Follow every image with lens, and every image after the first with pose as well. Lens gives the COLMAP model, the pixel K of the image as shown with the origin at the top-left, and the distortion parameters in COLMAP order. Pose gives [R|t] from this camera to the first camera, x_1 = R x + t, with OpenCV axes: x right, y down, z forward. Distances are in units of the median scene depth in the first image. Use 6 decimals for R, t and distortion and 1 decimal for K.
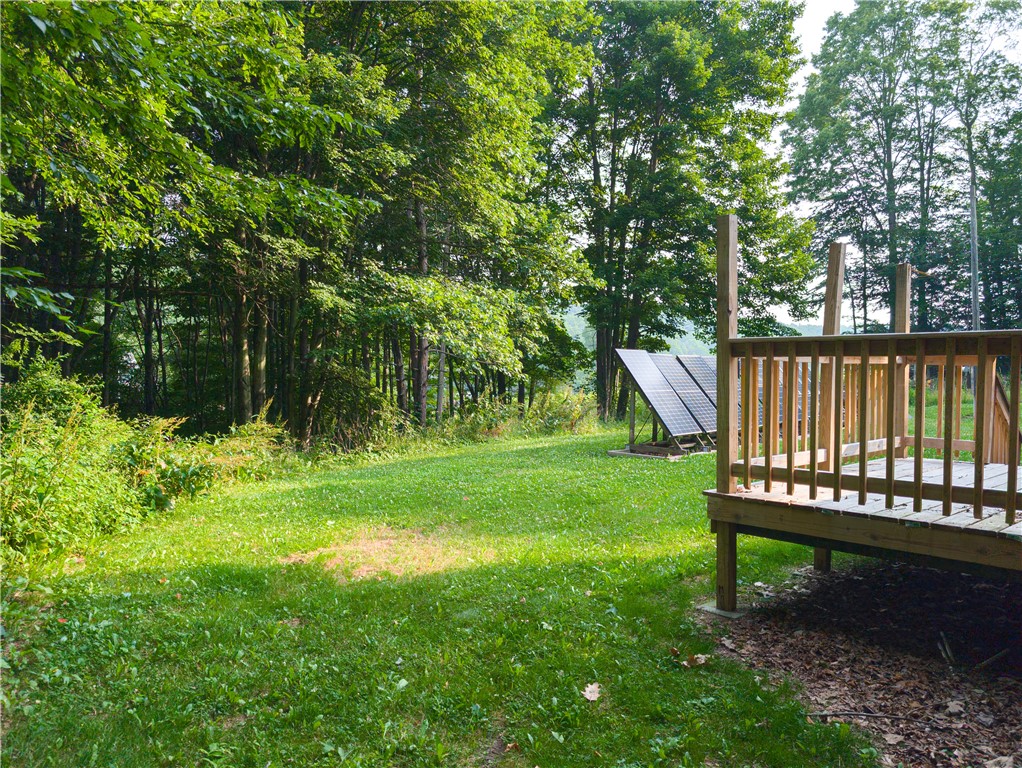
lens RADIAL K [[747.2, 0, 511.0], [0, 747.2, 384.0], [0, 0, 1]] dist [-0.004296, 0.002430]
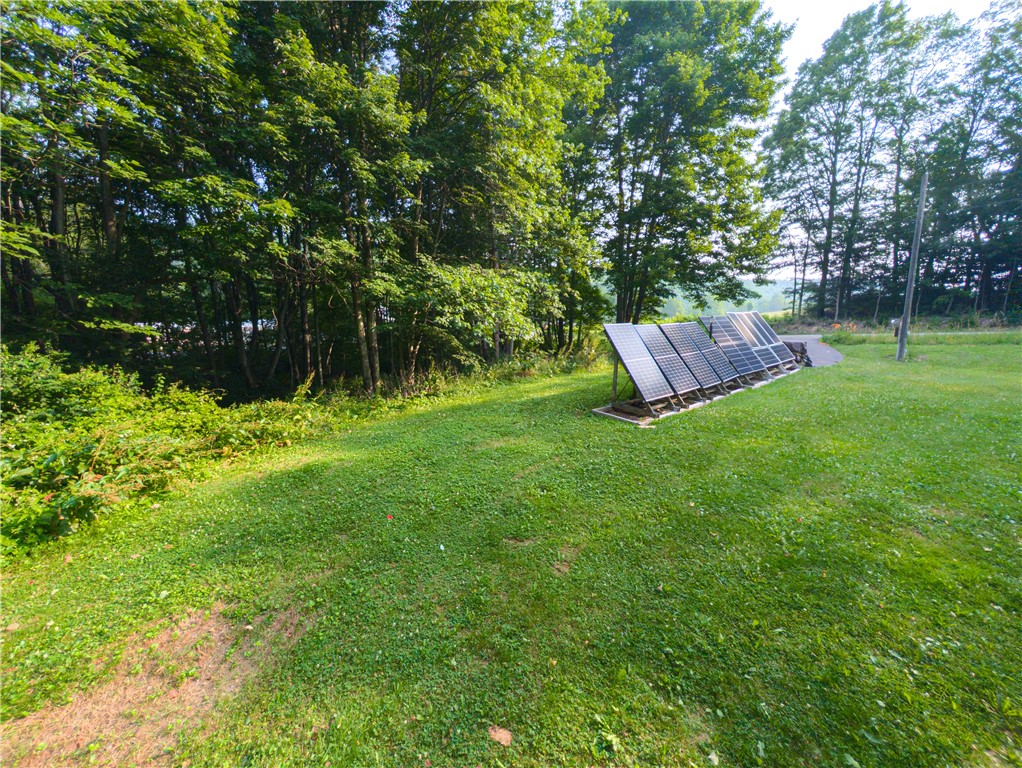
lens RADIAL K [[369.0, 0, 517.9], [0, 369.0, 377.2], [0, 0, 1]] dist [-0.001001, -0.000055]
pose [[0.983288, 0.026930, -0.180056, 0.050090], [0.004269, 0.985317, 0.170679, -0.028883], [0.182008, -0.168595, 0.968736, 0.166429]]
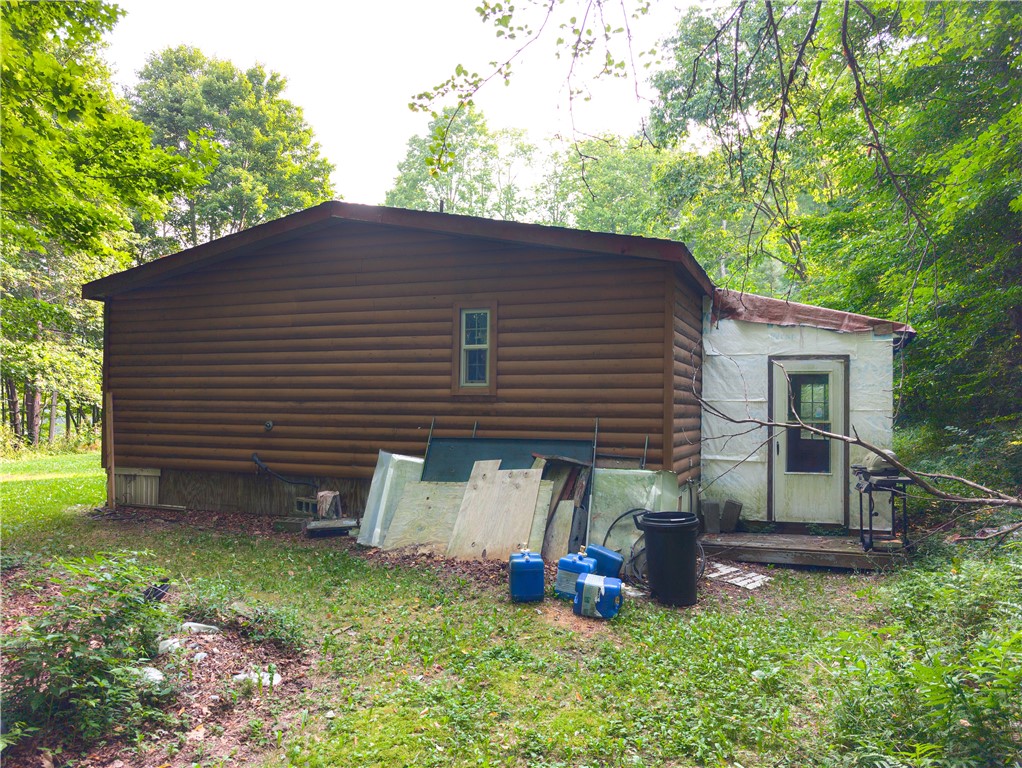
lens RADIAL K [[748.9, 0, 526.0], [0, 748.9, 386.4], [0, 0, 1]] dist [-0.004570, -0.002330]
pose [[0.897727, 0.010963, 0.440416, 0.053181], [0.008382, 0.999084, -0.041956, 0.008446], [-0.440472, 0.041357, 0.896813, -0.388136]]
